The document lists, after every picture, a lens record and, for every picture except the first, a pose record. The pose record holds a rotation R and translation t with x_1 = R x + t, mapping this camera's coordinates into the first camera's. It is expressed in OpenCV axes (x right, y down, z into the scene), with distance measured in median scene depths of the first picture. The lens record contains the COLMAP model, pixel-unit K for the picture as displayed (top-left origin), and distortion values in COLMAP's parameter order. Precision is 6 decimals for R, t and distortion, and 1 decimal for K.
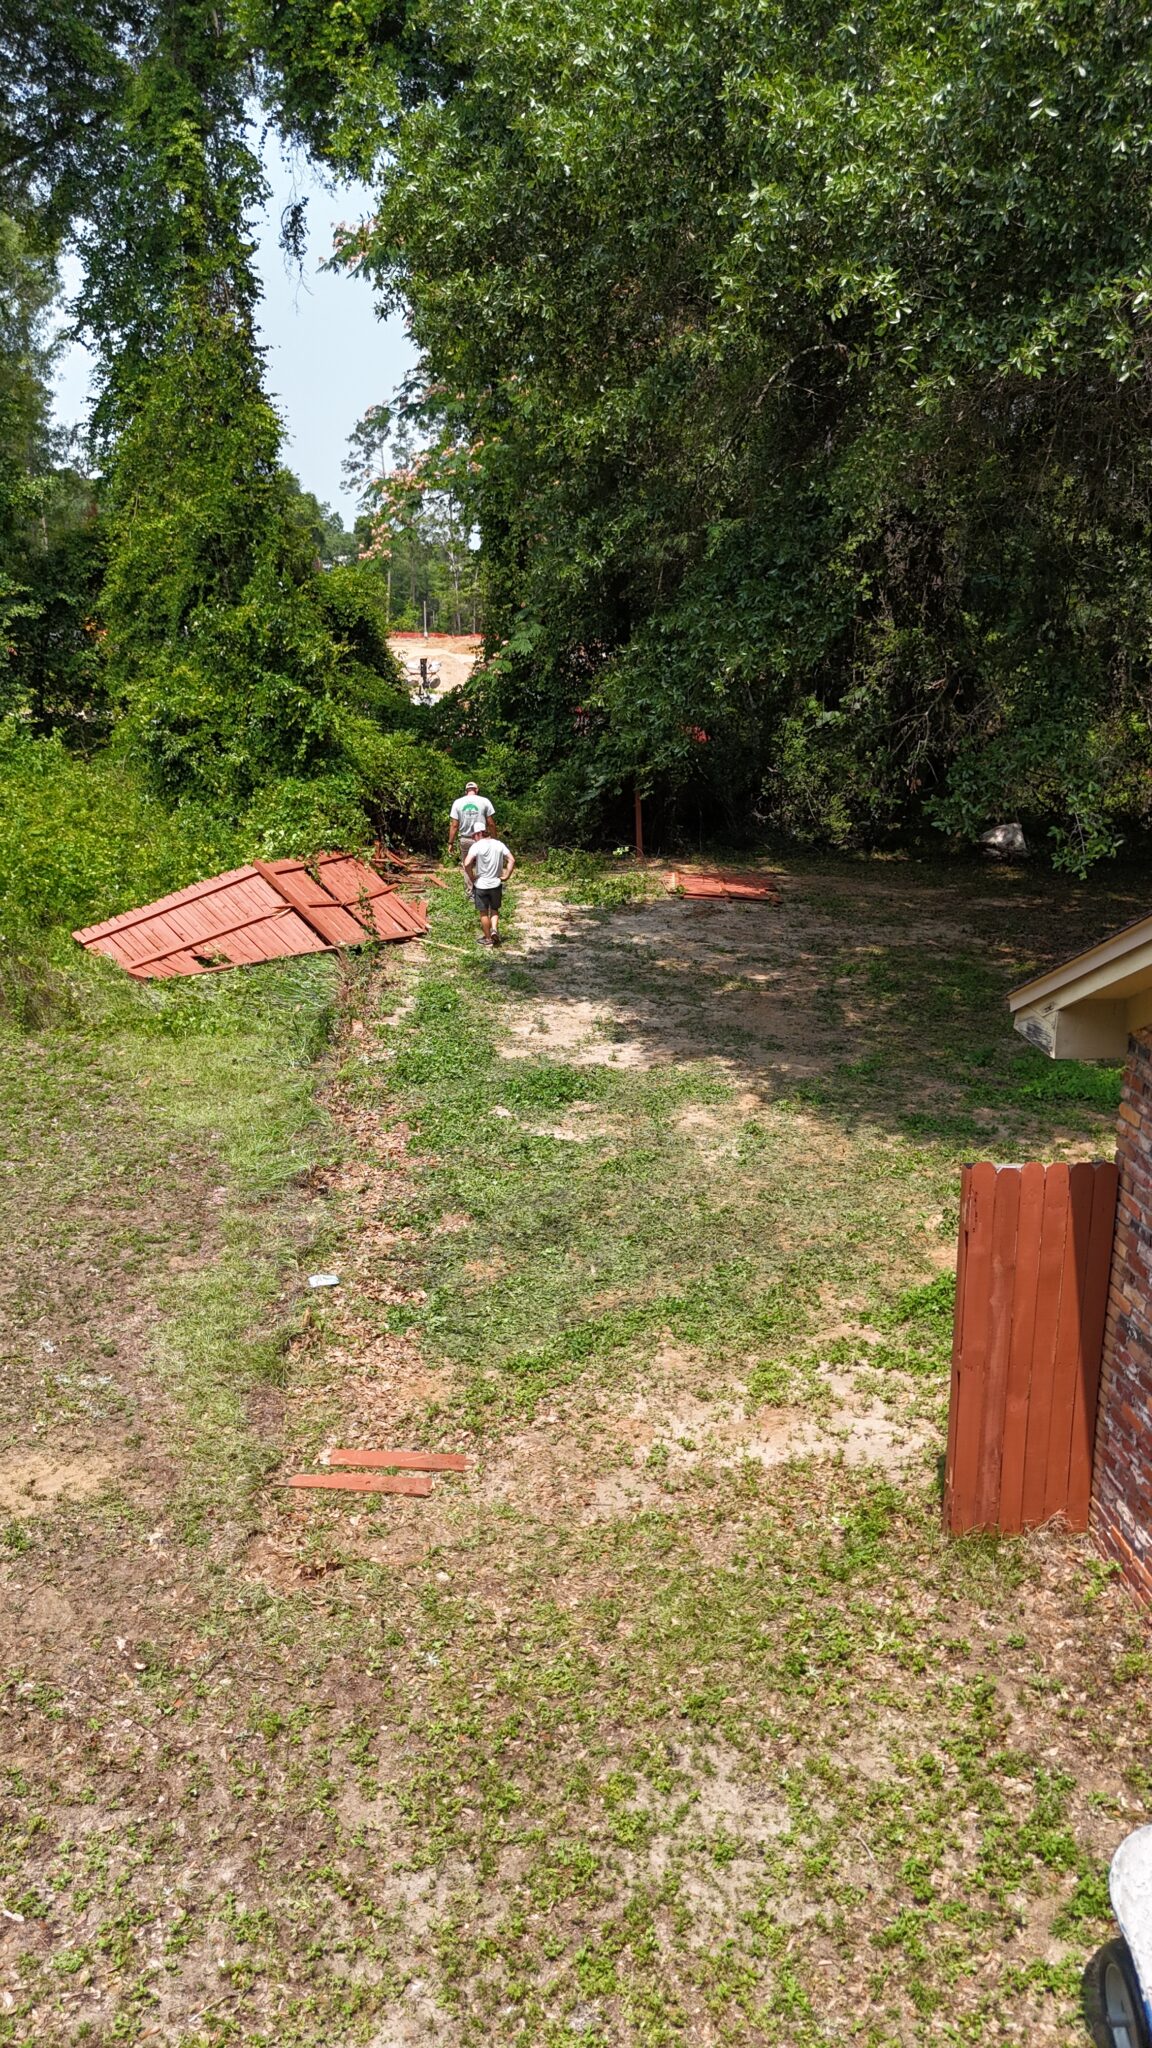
lens RADIAL K [[1514.9, 0, 576.7], [0, 1514.9, 1030.3], [0, 0, 1]] dist [0.060597, -0.049795]
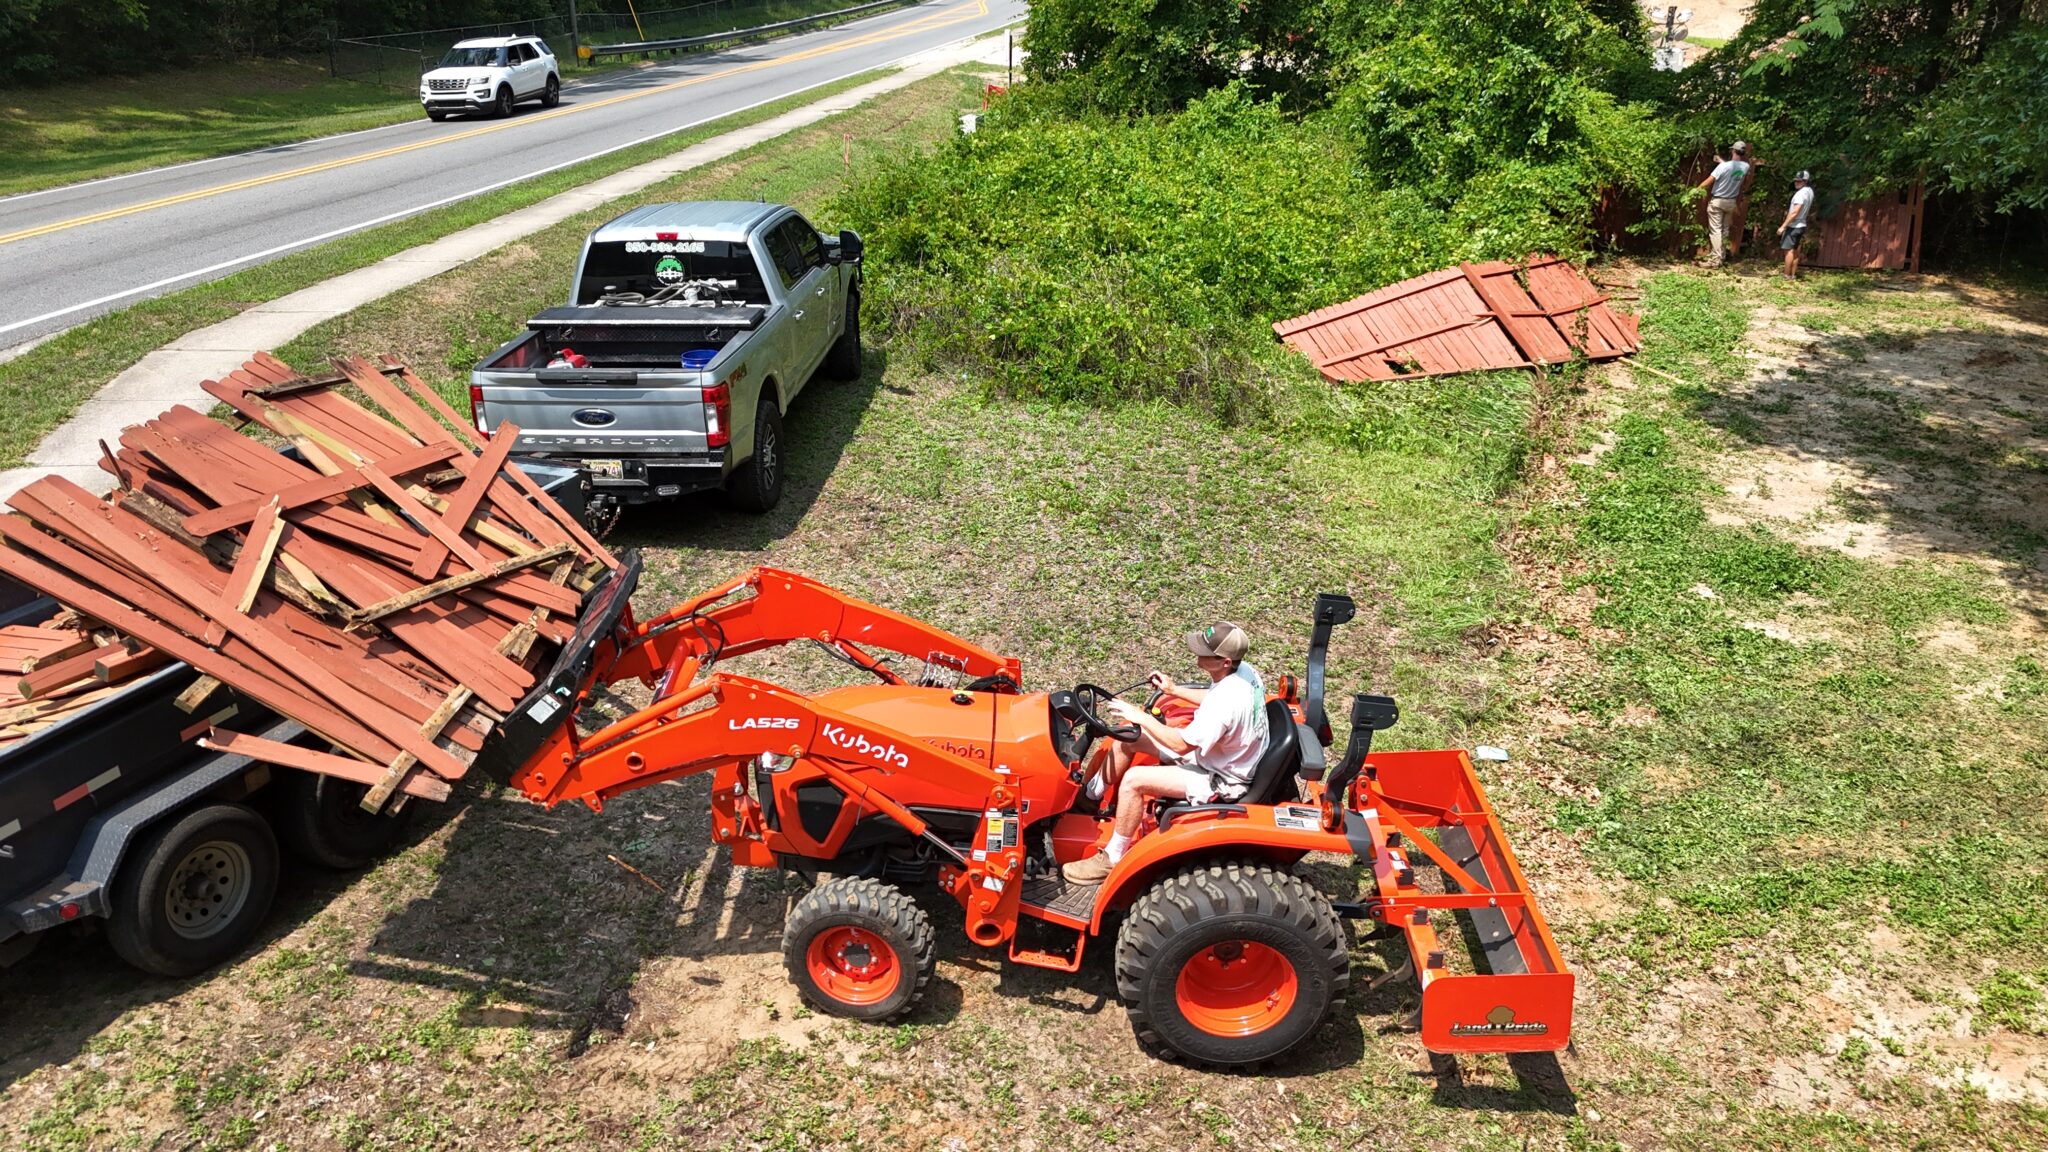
lens RADIAL K [[1507.7, 0, 1024.5], [0, 1507.7, 589.9], [0, 0, 1]] dist [0.067924, -0.059235]
pose [[0.893020, 0.177385, -0.413582, -0.038227], [-0.118363, 0.979261, 0.164430, -0.053280], [0.434173, -0.097886, 0.895496, -0.007932]]
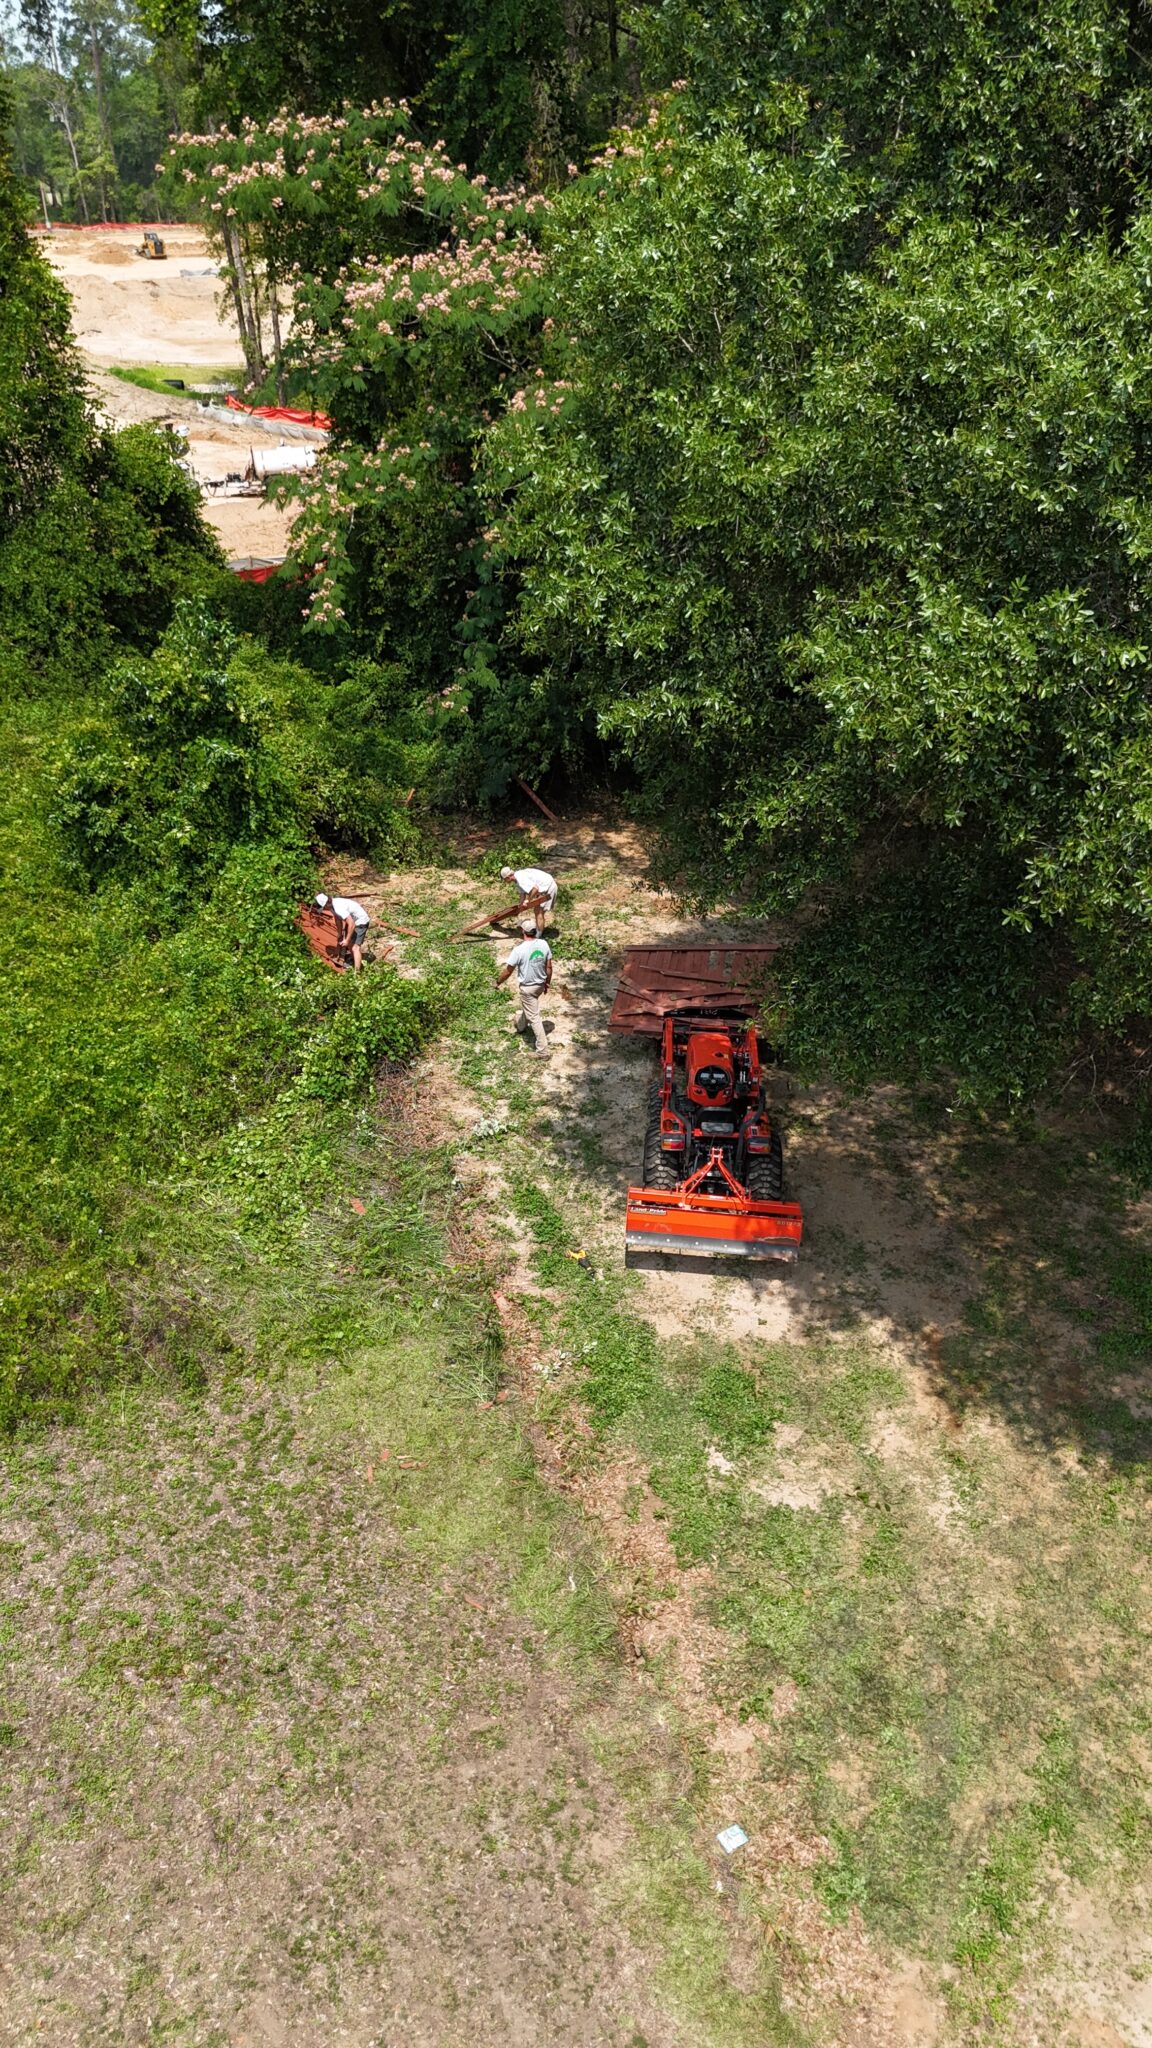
lens RADIAL K [[1543.8, 0, 573.8], [0, 1543.8, 1003.3], [0, 0, 1]] dist [0.074789, -0.058118]
pose [[0.976573, -0.115495, 0.181565, -0.333994], [0.067802, 0.965931, 0.249758, -0.576359], [-0.204226, -0.231597, 0.951133, 0.056544]]
